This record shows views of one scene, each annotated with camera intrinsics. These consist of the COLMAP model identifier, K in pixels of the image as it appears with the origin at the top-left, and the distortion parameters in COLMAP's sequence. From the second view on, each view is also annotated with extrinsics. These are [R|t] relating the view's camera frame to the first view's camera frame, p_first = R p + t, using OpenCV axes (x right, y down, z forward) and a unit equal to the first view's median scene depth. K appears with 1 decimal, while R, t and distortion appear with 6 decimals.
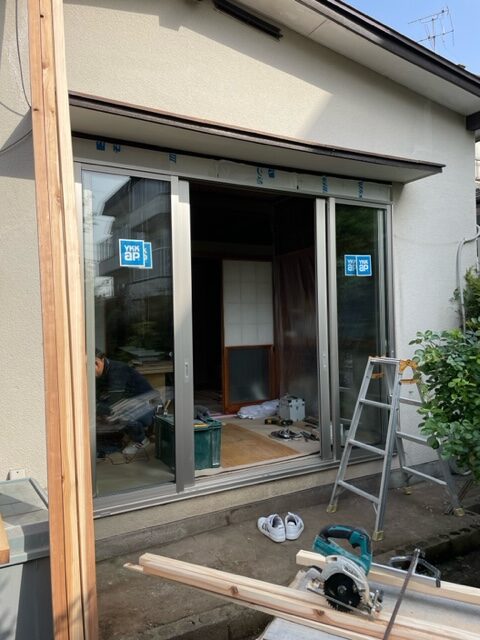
lens RADIAL K [[481.6, 0, 243.0], [0, 481.6, 315.4], [0, 0, 1]] dist [0.093456, -0.123664]
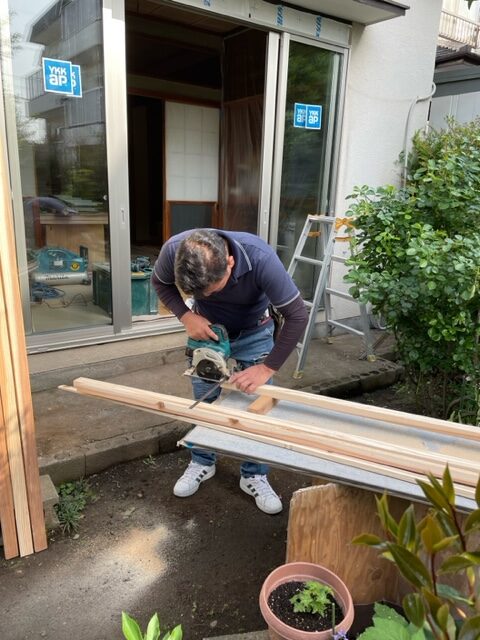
lens RADIAL K [[481.6, 0, 243.0], [0, 481.6, 315.4], [0, 0, 1]] dist [0.093456, -0.123664]
pose [[0.992959, 0.032706, 0.113858, 0.016608], [-0.062257, 0.961775, 0.266669, 0.027063], [-0.100784, -0.271880, 0.957039, -0.010029]]
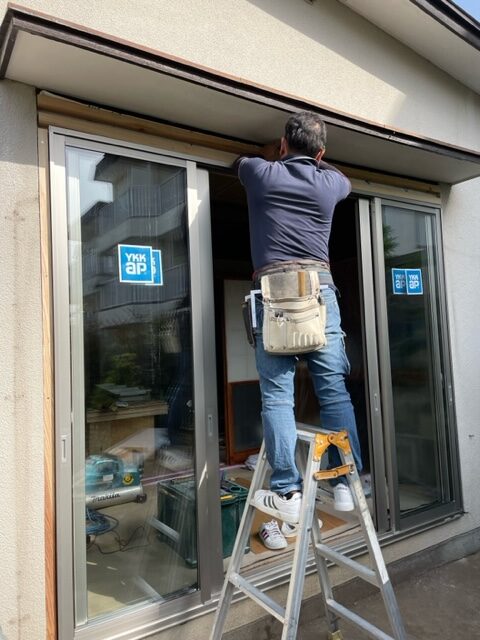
lens RADIAL K [[481.6, 0, 243.0], [0, 481.6, 315.4], [0, 0, 1]] dist [0.093456, -0.123664]
pose [[0.997236, -0.014774, 0.072816, -0.105259], [0.018705, 0.998387, -0.053609, -0.008956], [-0.071907, 0.054823, 0.995904, 0.232847]]
